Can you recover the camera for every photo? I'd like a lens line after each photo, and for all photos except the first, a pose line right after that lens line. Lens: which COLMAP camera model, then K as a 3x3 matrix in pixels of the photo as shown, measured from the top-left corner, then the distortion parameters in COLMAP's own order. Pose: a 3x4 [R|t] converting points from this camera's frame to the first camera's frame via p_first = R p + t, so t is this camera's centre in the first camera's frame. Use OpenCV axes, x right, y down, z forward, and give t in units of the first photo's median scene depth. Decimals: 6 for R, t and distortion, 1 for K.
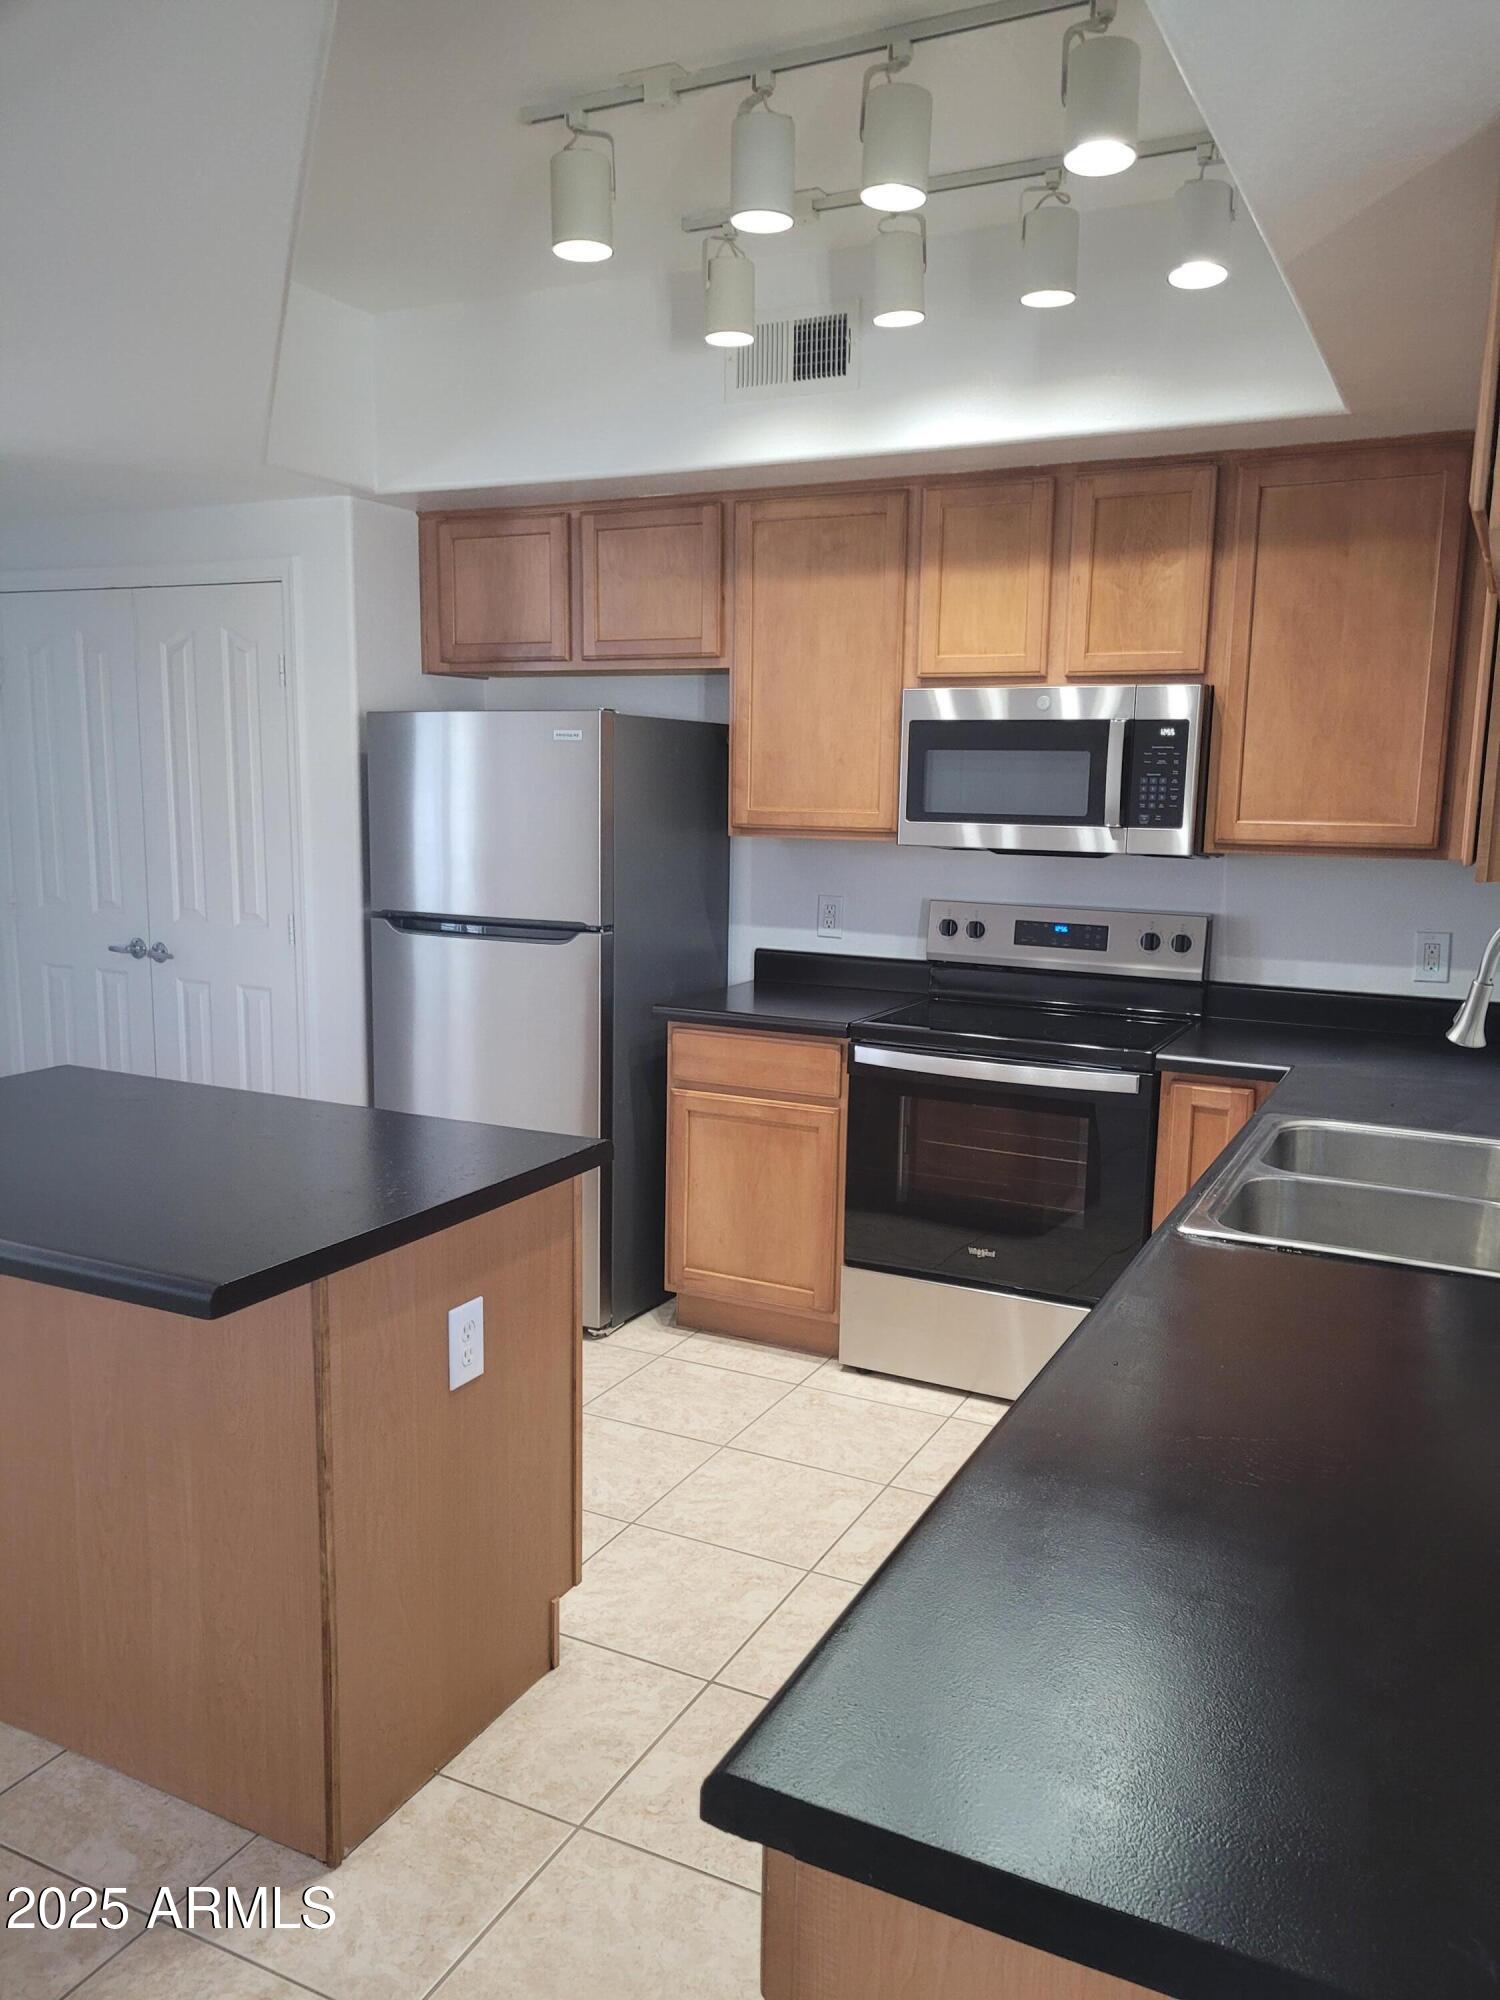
lens RADIAL K [[1517.2, 0, 758.6], [0, 1517.2, 1021.9], [0, 0, 1]] dist [0.050856, -0.050906]
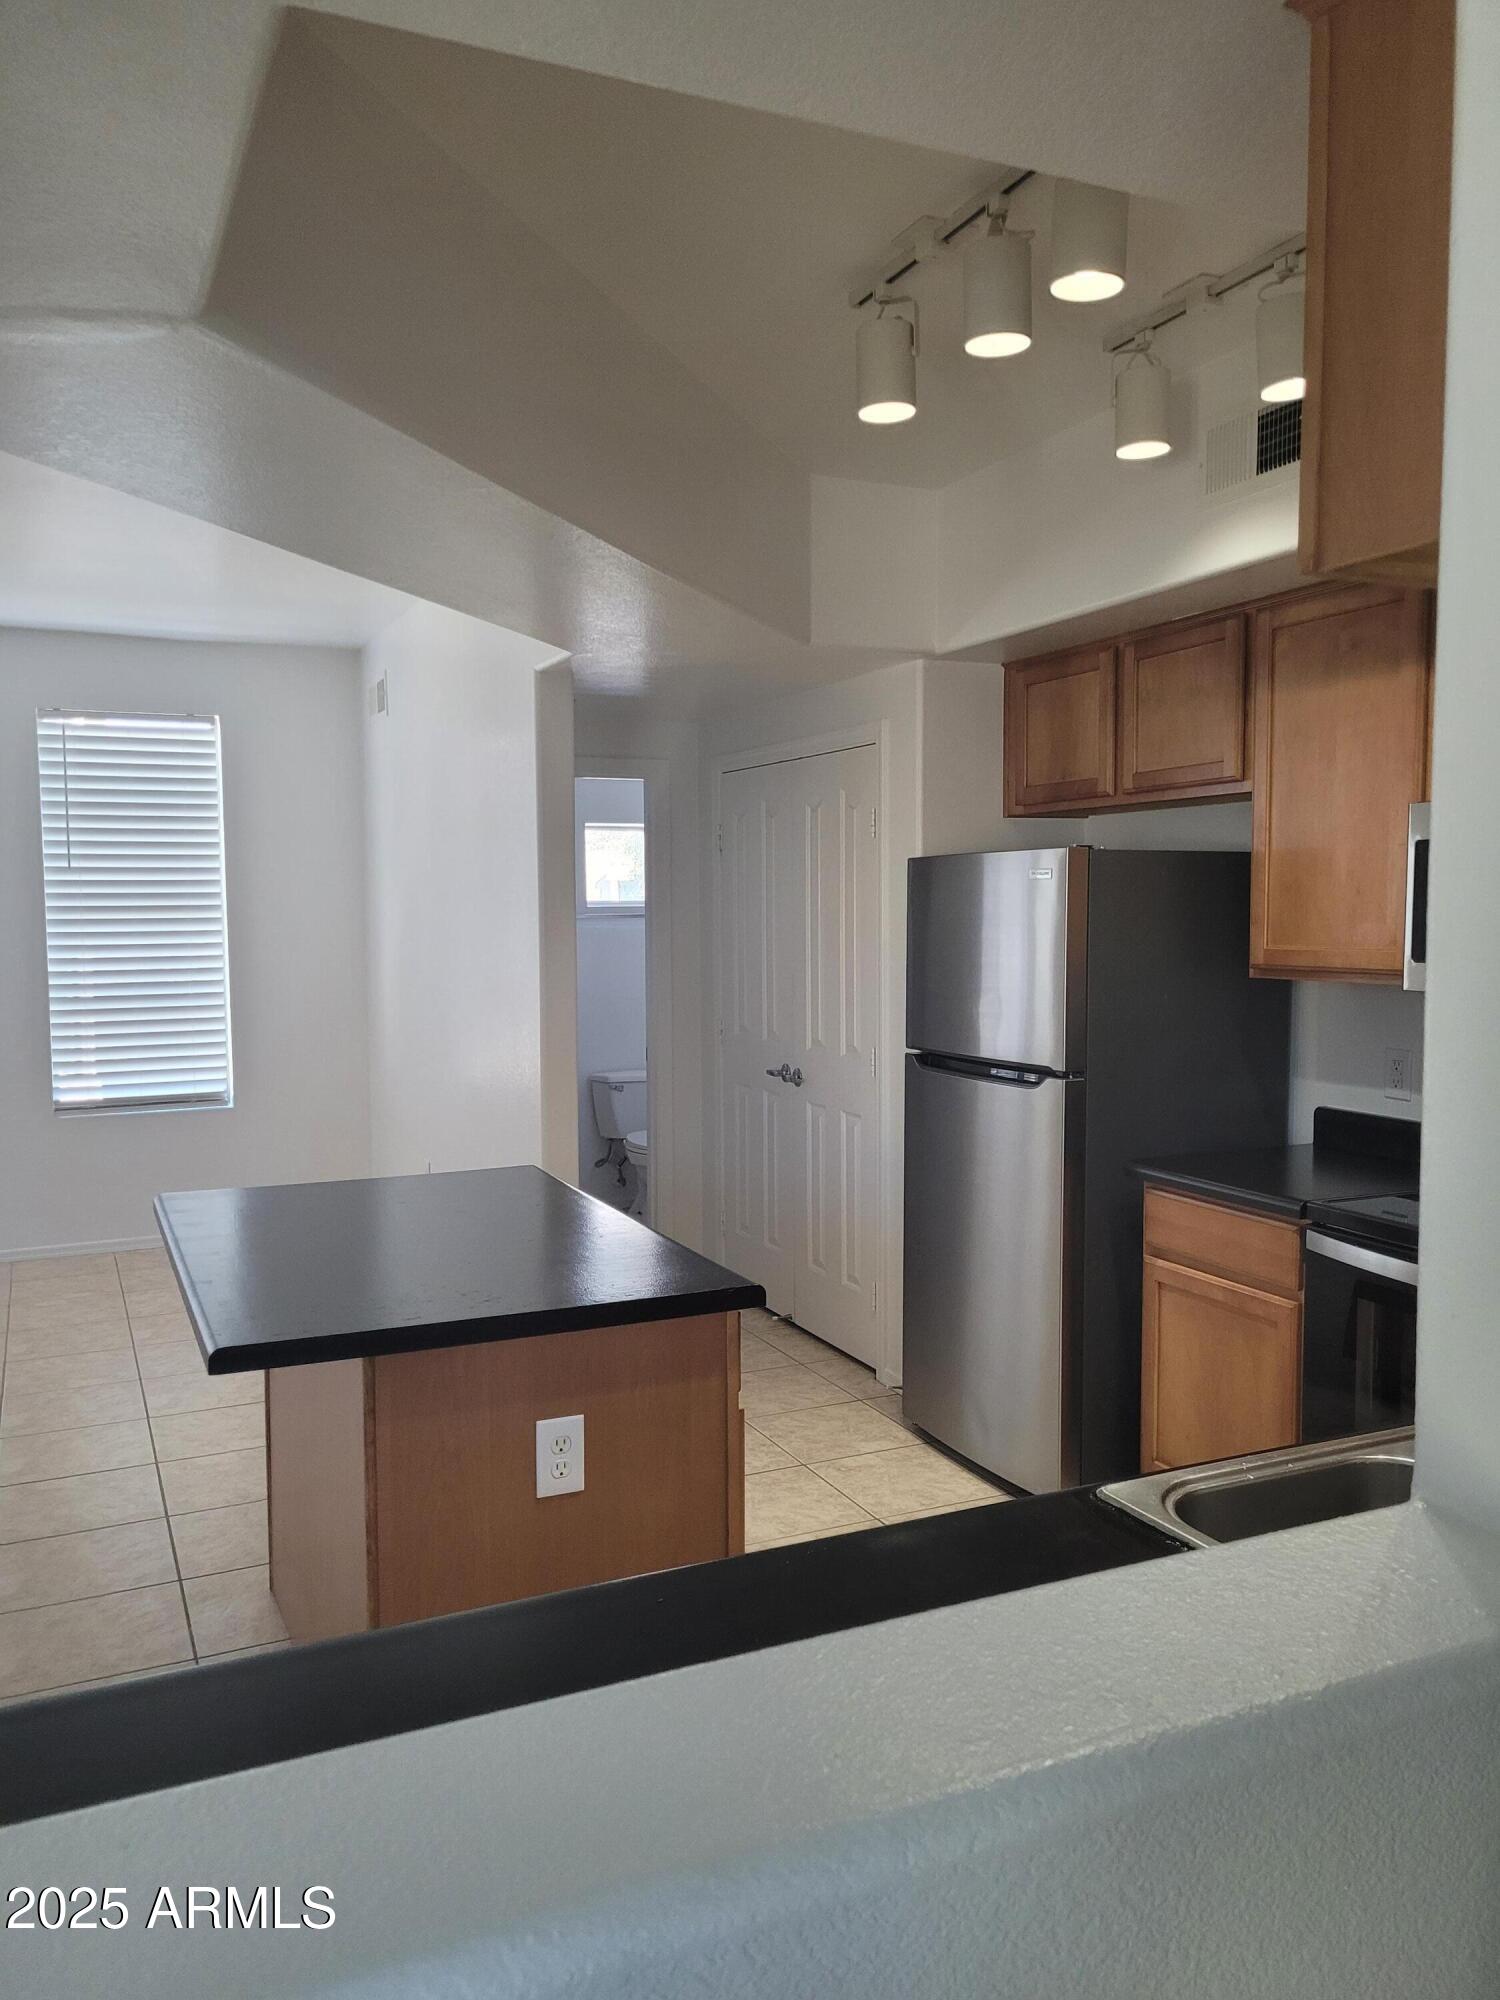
lens RADIAL K [[1517.2, 0, 742.3], [0, 1517.2, 1015.2], [0, 0, 1]] dist [0.050856, -0.050906]
pose [[0.768881, 0.023322, -0.638966, 0.325476], [-0.080994, 0.994837, -0.061151, -0.022434], [0.634241, 0.098770, 0.766800, 0.134371]]
